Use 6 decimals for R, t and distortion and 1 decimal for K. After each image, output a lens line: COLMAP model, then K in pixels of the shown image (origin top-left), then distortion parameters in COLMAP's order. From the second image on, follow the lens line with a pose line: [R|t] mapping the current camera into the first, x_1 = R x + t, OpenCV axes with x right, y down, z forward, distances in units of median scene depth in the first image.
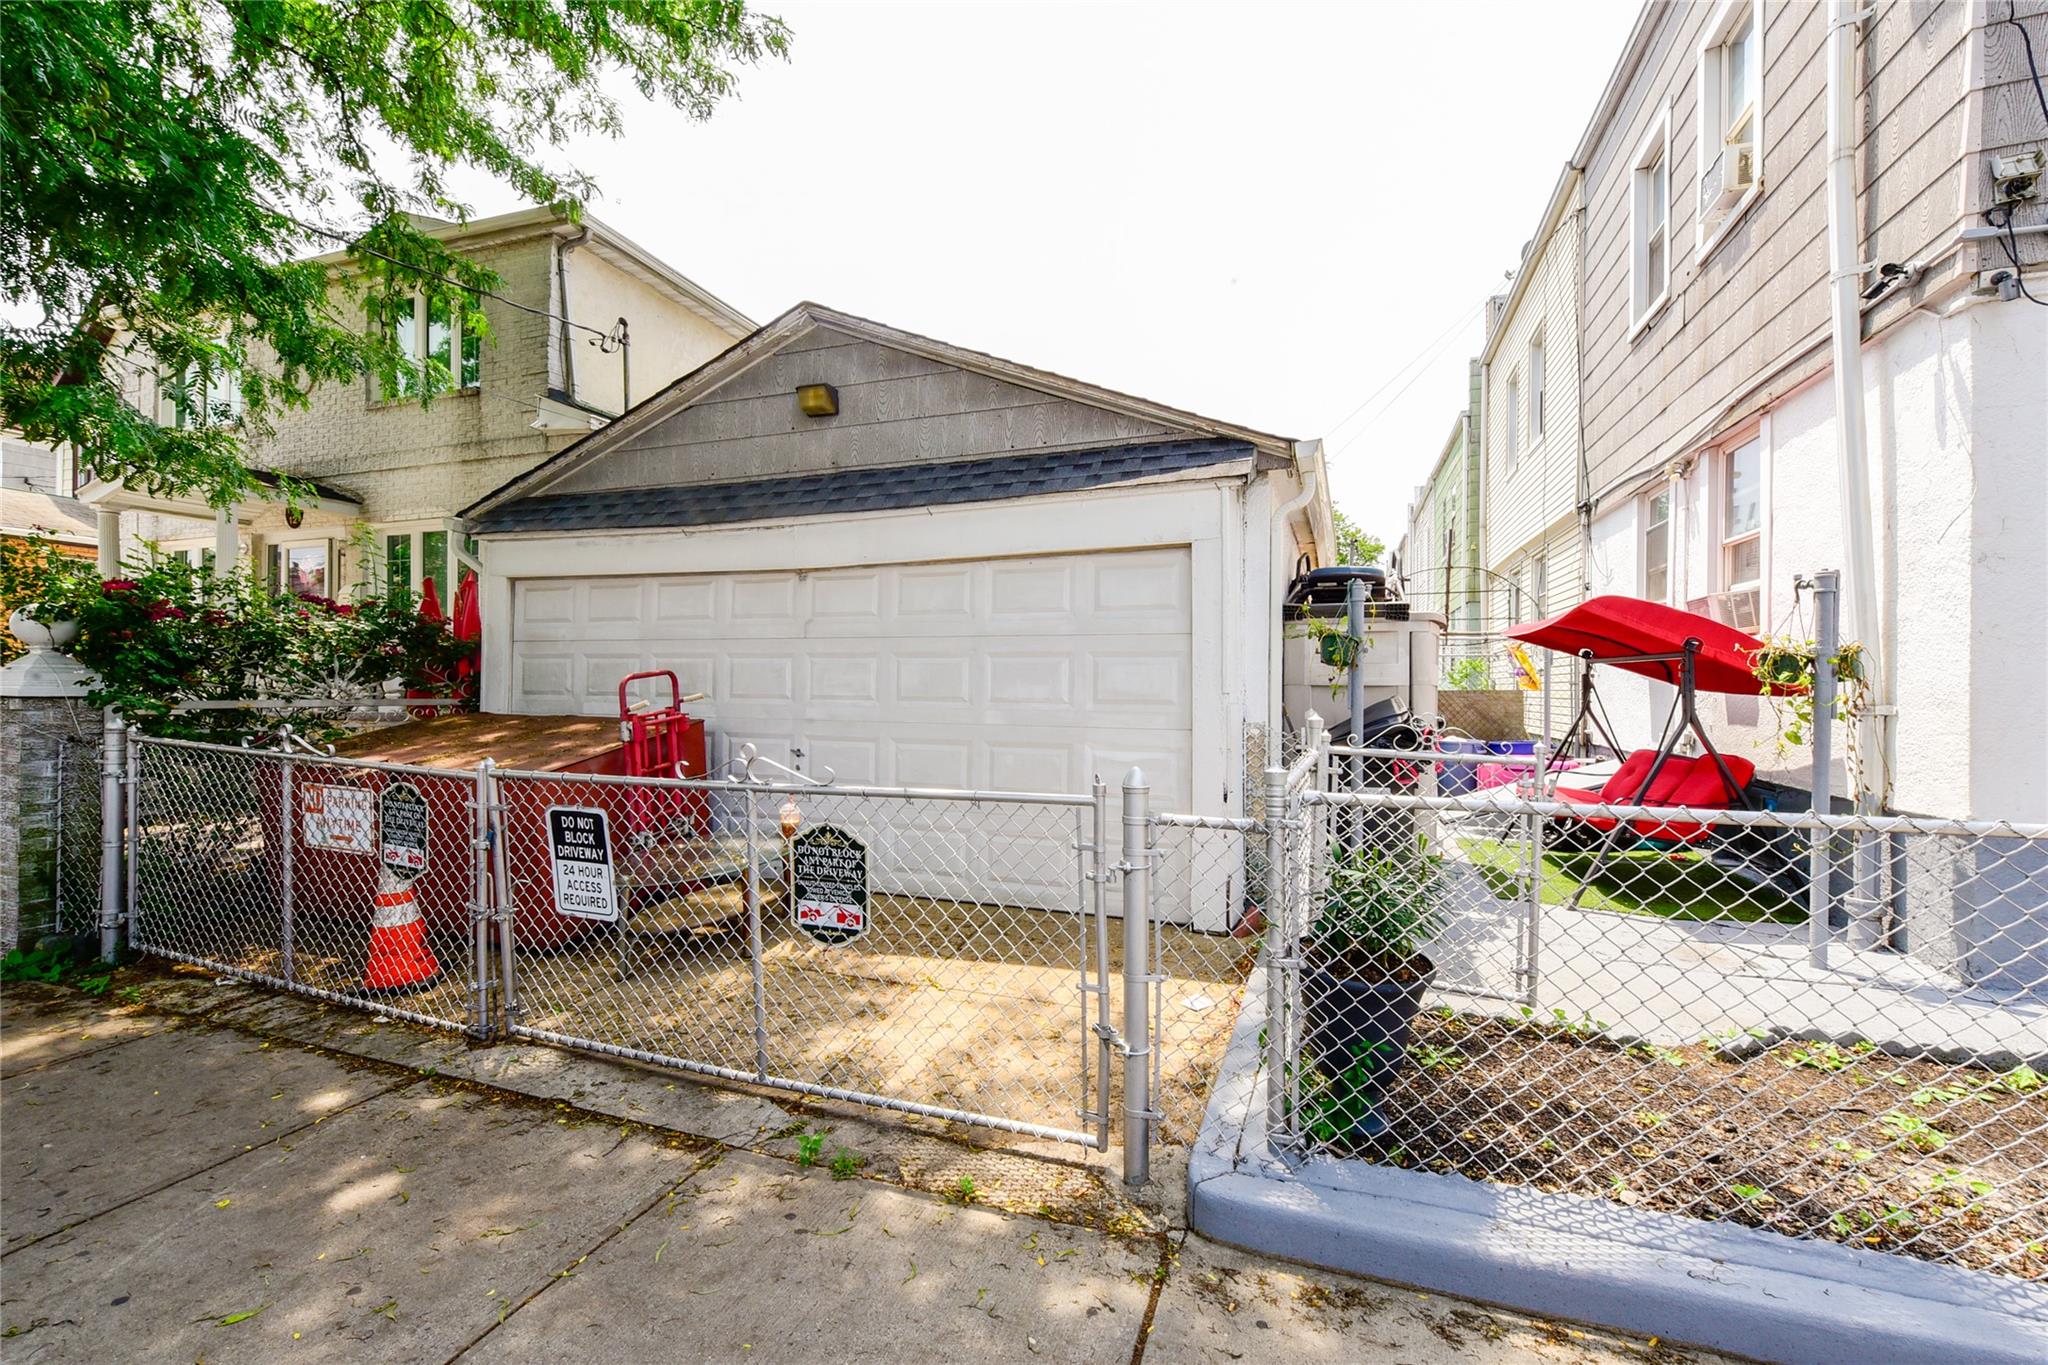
lens RADIAL K [[833.4, 0, 1026.9], [0, 833.4, 682.8], [0, 0, 1]] dist [0.006216, -0.002722]
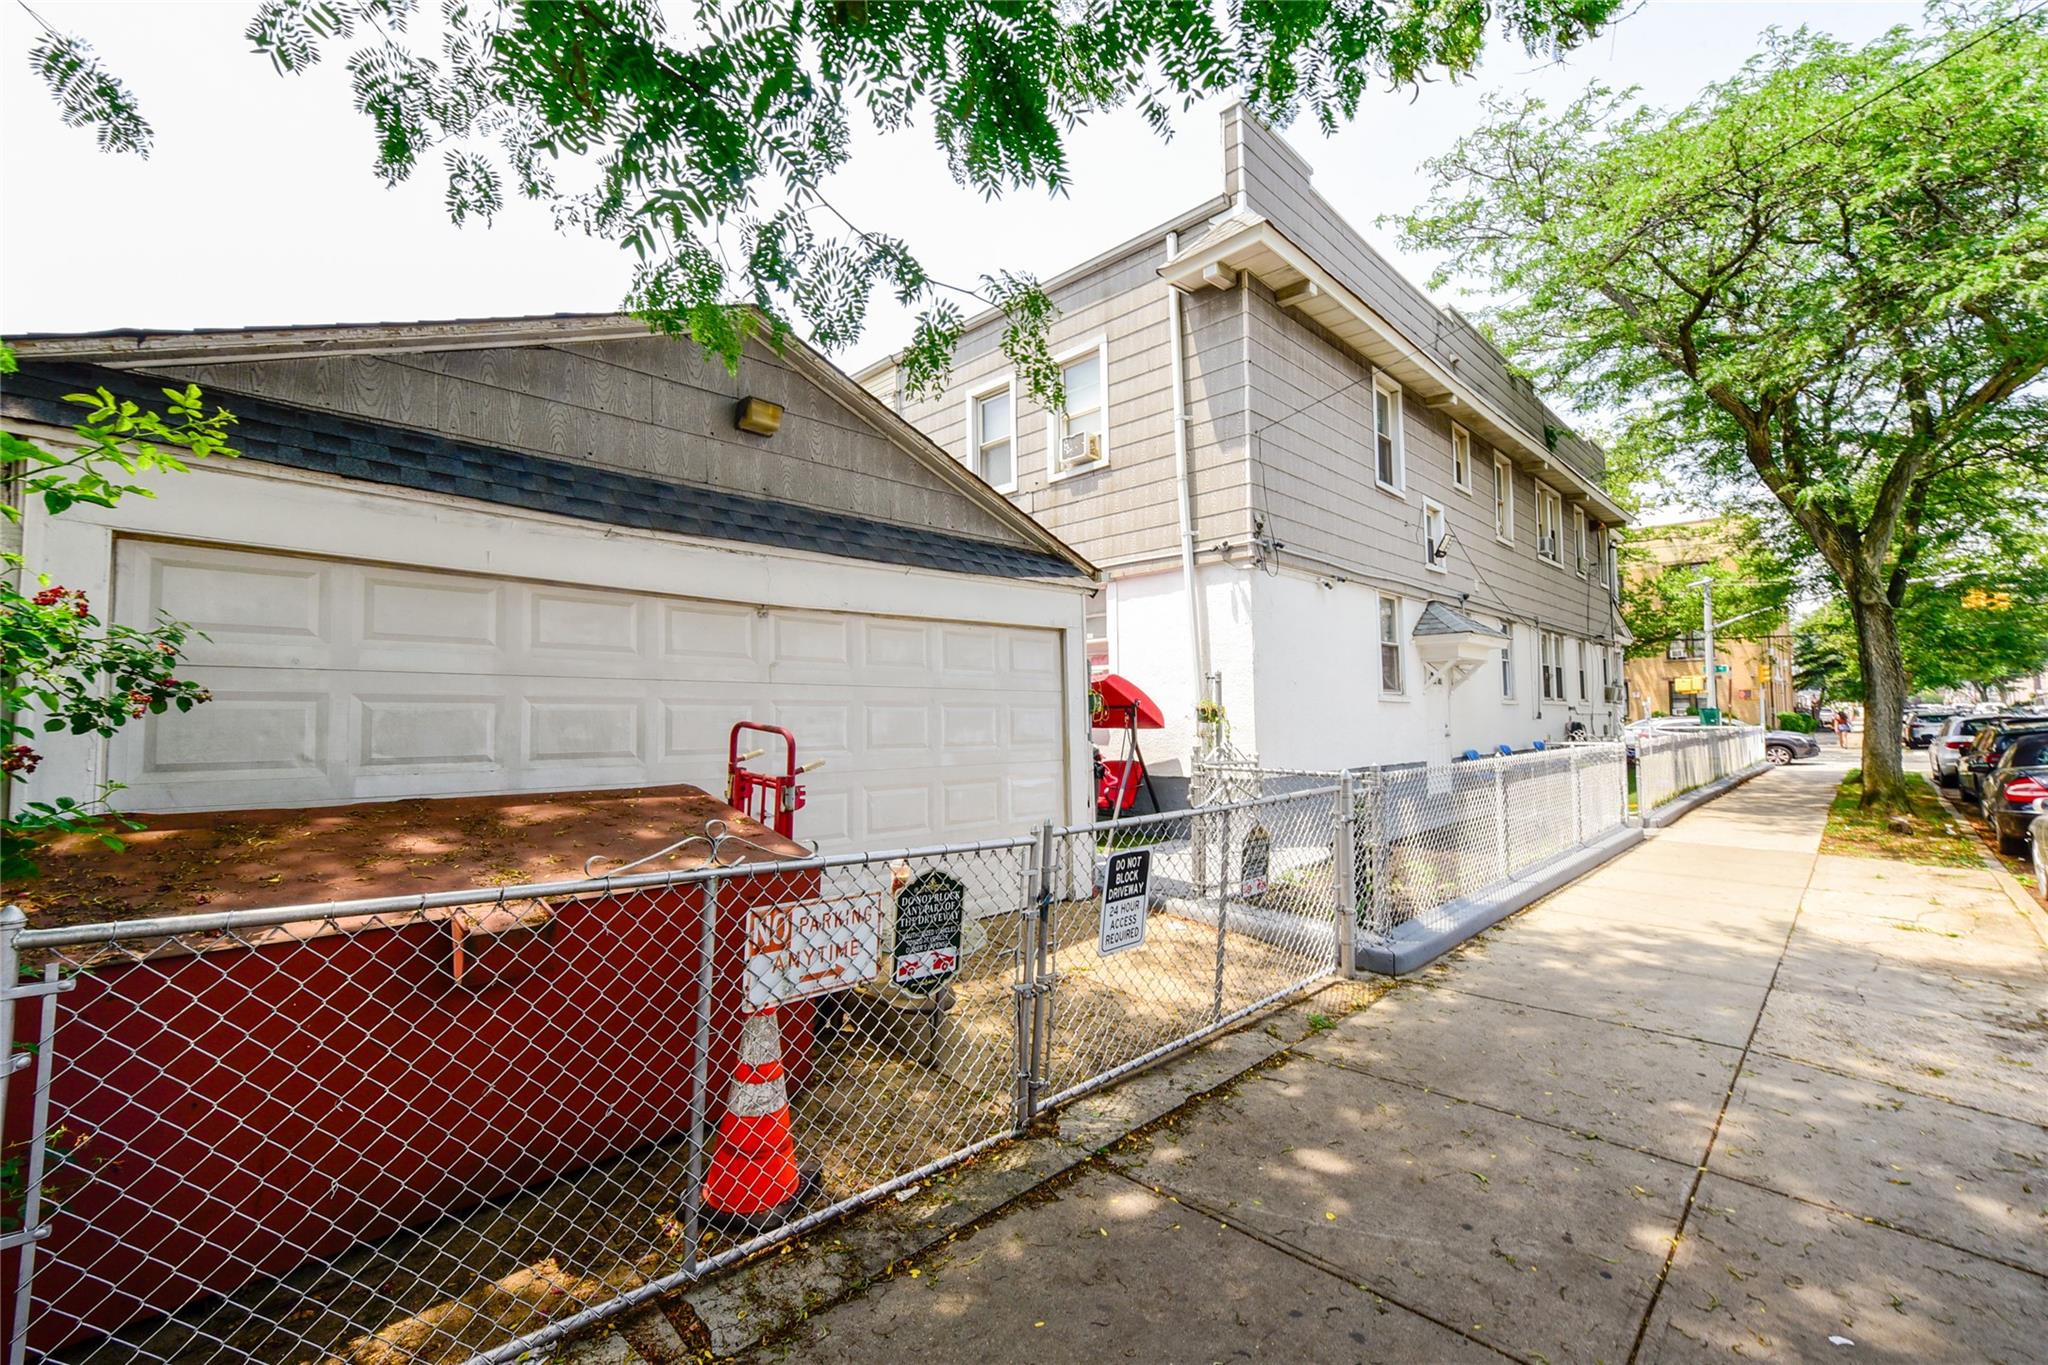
lens RADIAL K [[833.4, 0, 1012.9], [0, 833.4, 678.8], [0, 0, 1]] dist [0.006216, -0.002722]
pose [[0.444293, 0.036129, 0.895153, -1.403231], [0.011352, 0.998879, -0.045950, -0.022442], [-0.895810, 0.030577, 0.443385, 0.564555]]
